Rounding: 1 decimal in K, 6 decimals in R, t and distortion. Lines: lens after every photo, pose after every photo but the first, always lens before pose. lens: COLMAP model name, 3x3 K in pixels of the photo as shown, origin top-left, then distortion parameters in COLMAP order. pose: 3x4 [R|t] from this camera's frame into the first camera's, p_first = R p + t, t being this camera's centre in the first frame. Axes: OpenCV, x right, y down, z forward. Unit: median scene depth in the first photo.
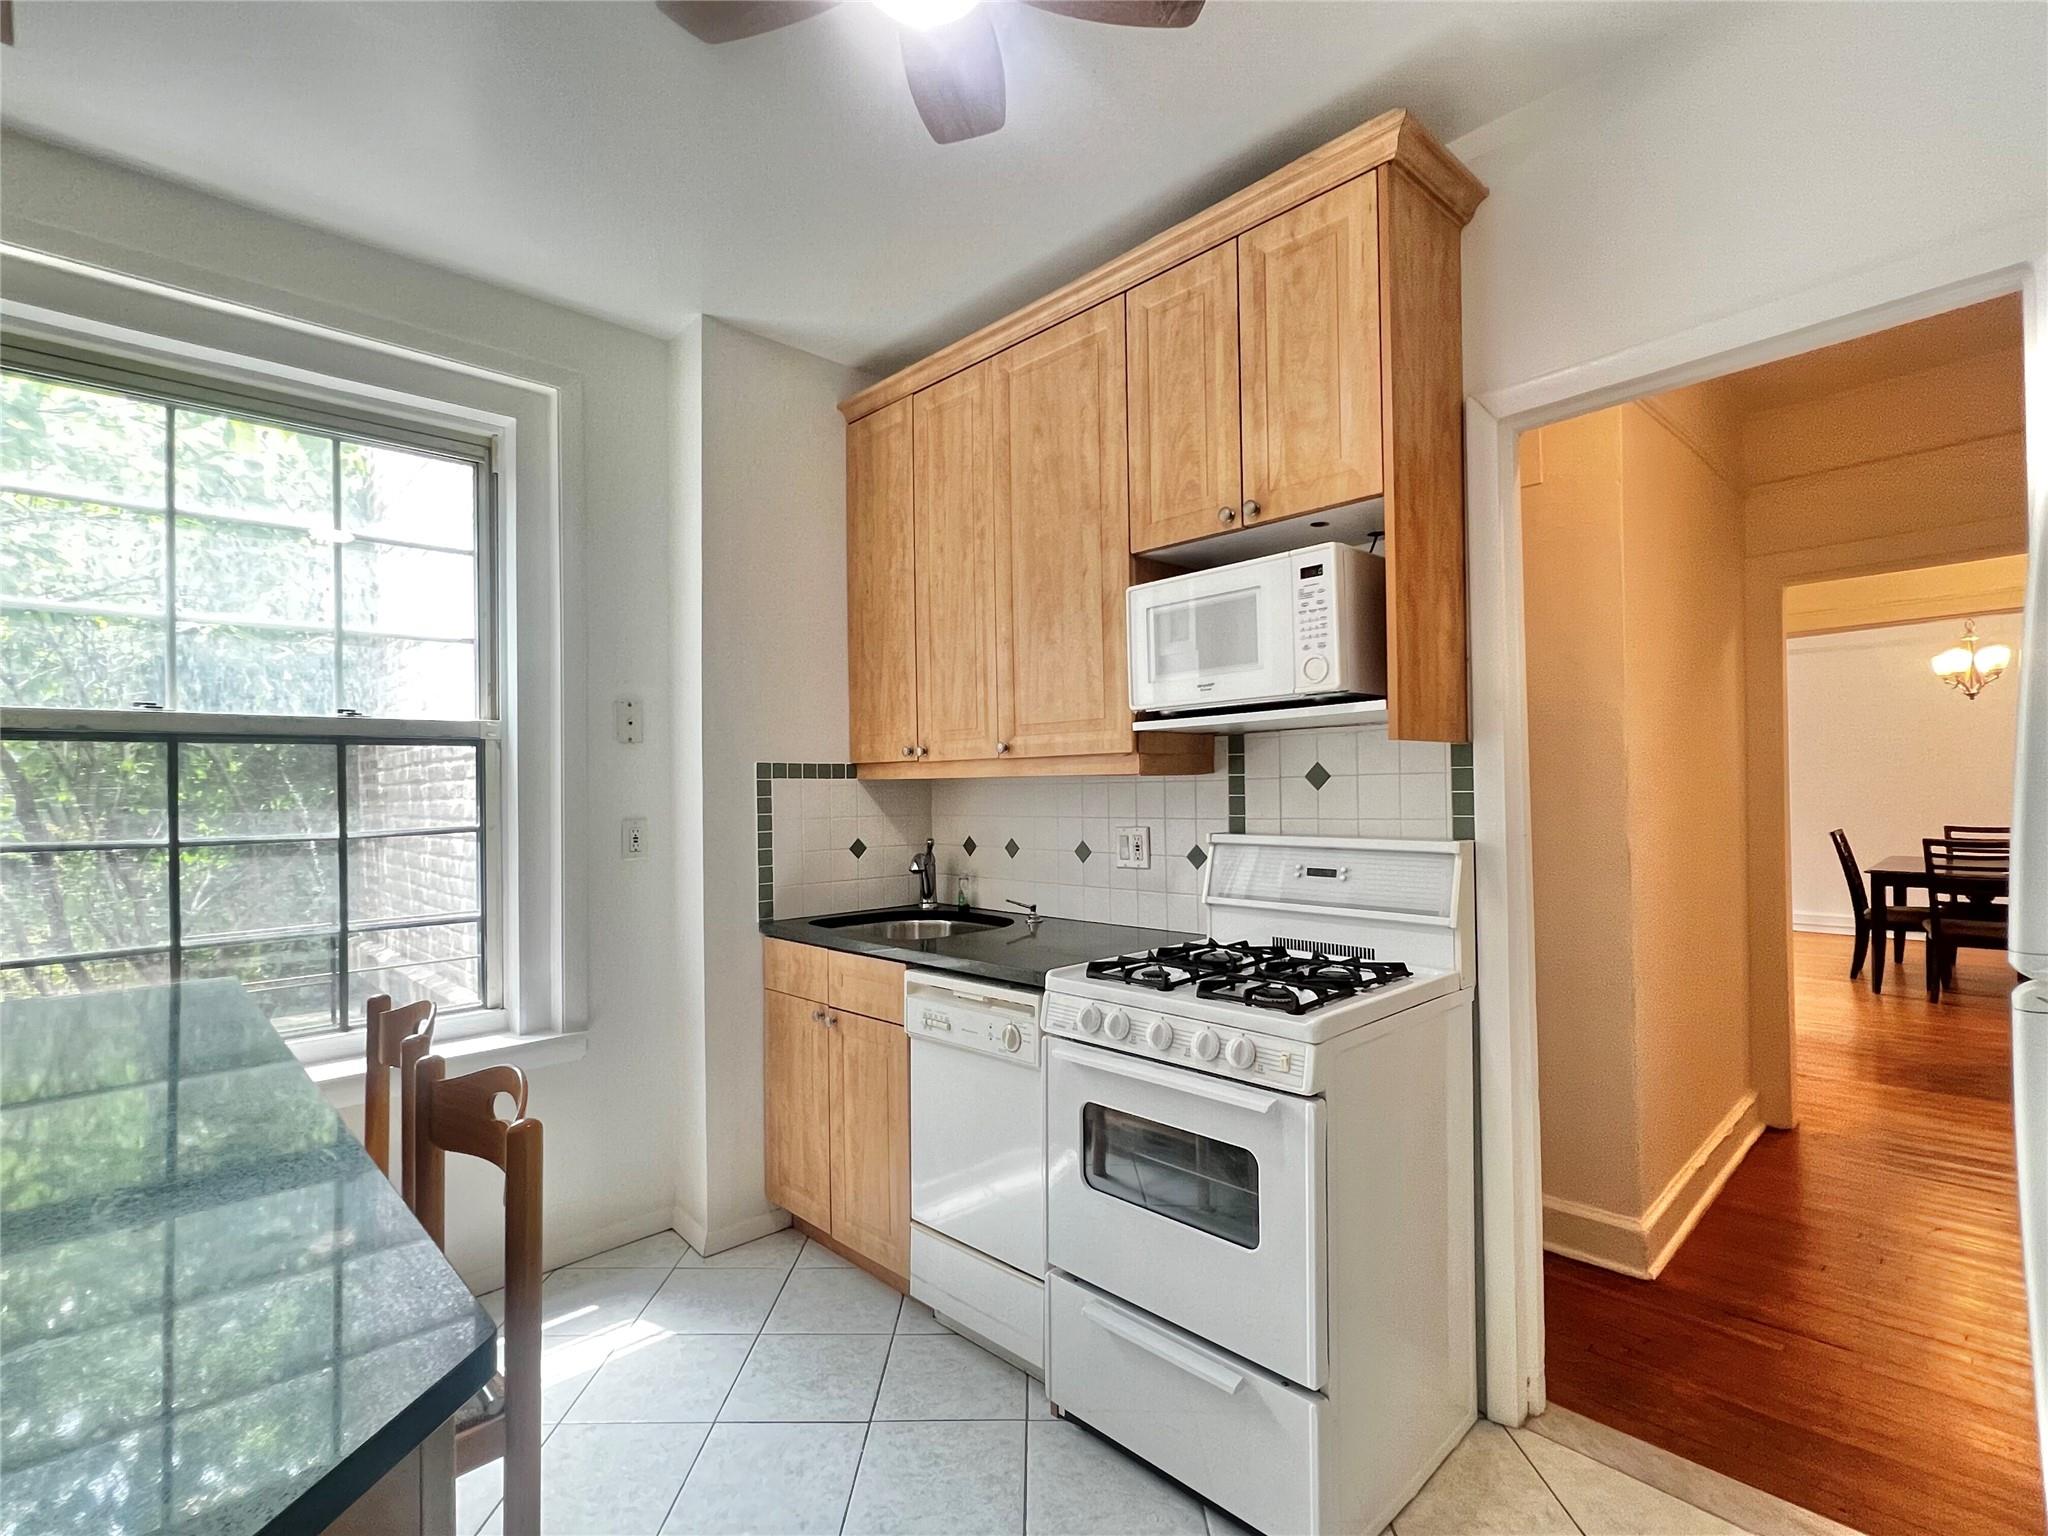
lens RADIAL K [[980.0, 0, 1031.8], [0, 980.0, 774.2], [0, 0, 1]] dist [-0.004250, 0.001376]
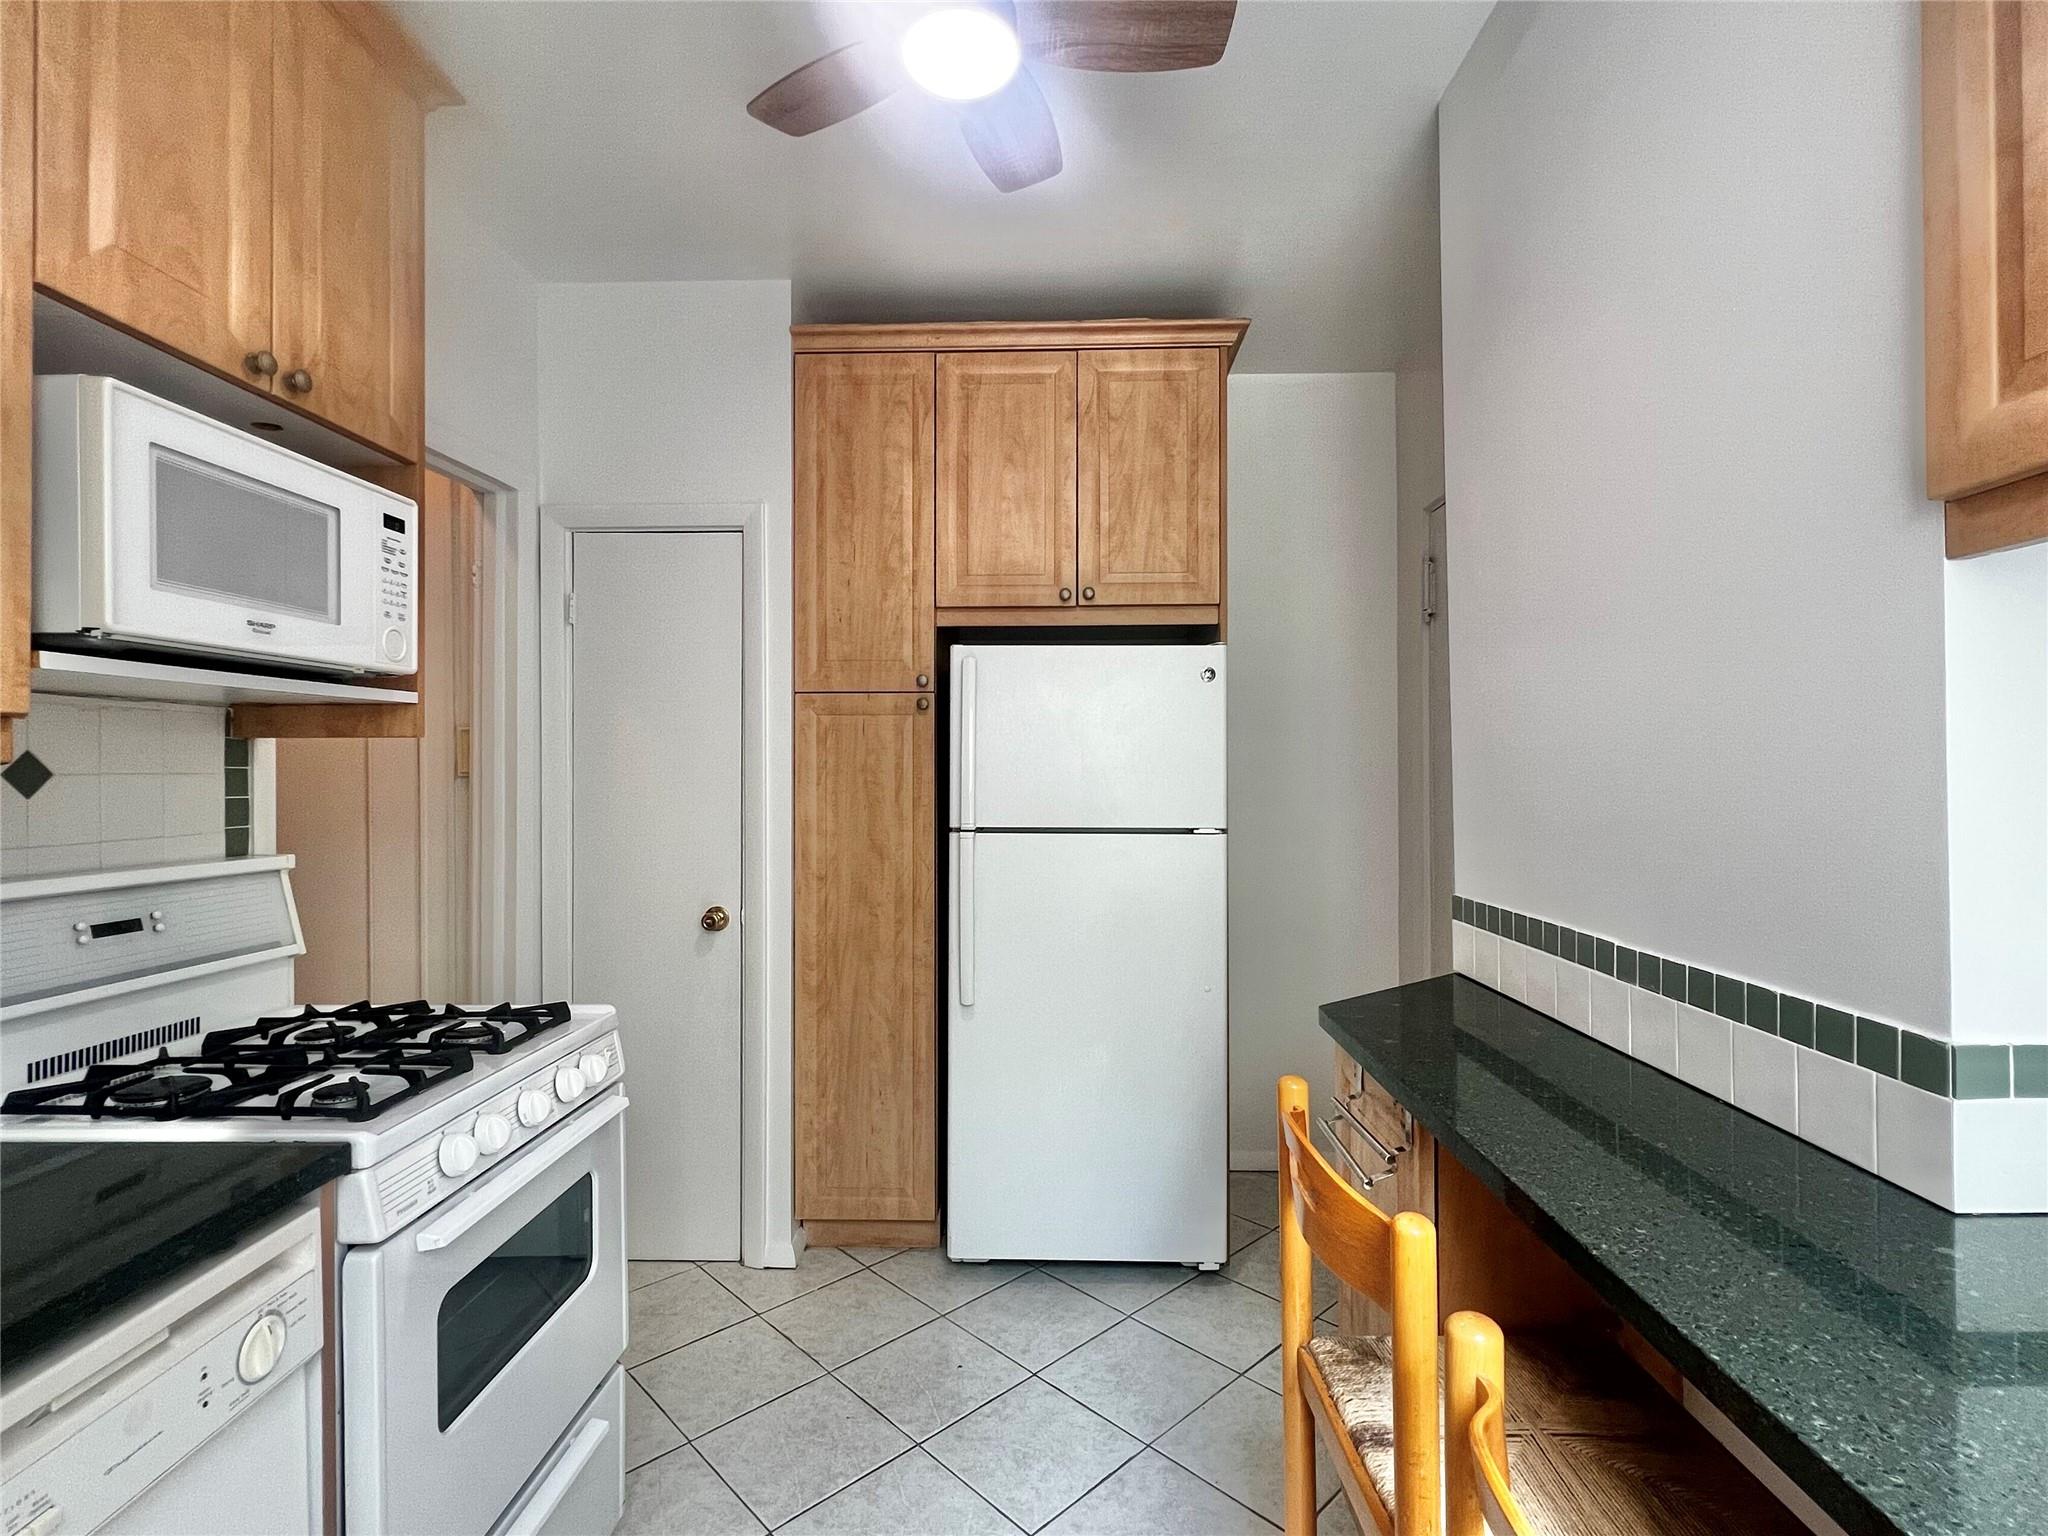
lens RADIAL K [[980.0, 0, 1031.8], [0, 980.0, 774.2], [0, 0, 1]] dist [-0.004250, 0.001376]
pose [[-0.689059, 0.025579, 0.724254, -0.645681], [0.005036, 0.999522, -0.030510, 0.027781], [-0.724688, -0.017376, -0.688858, 1.143207]]
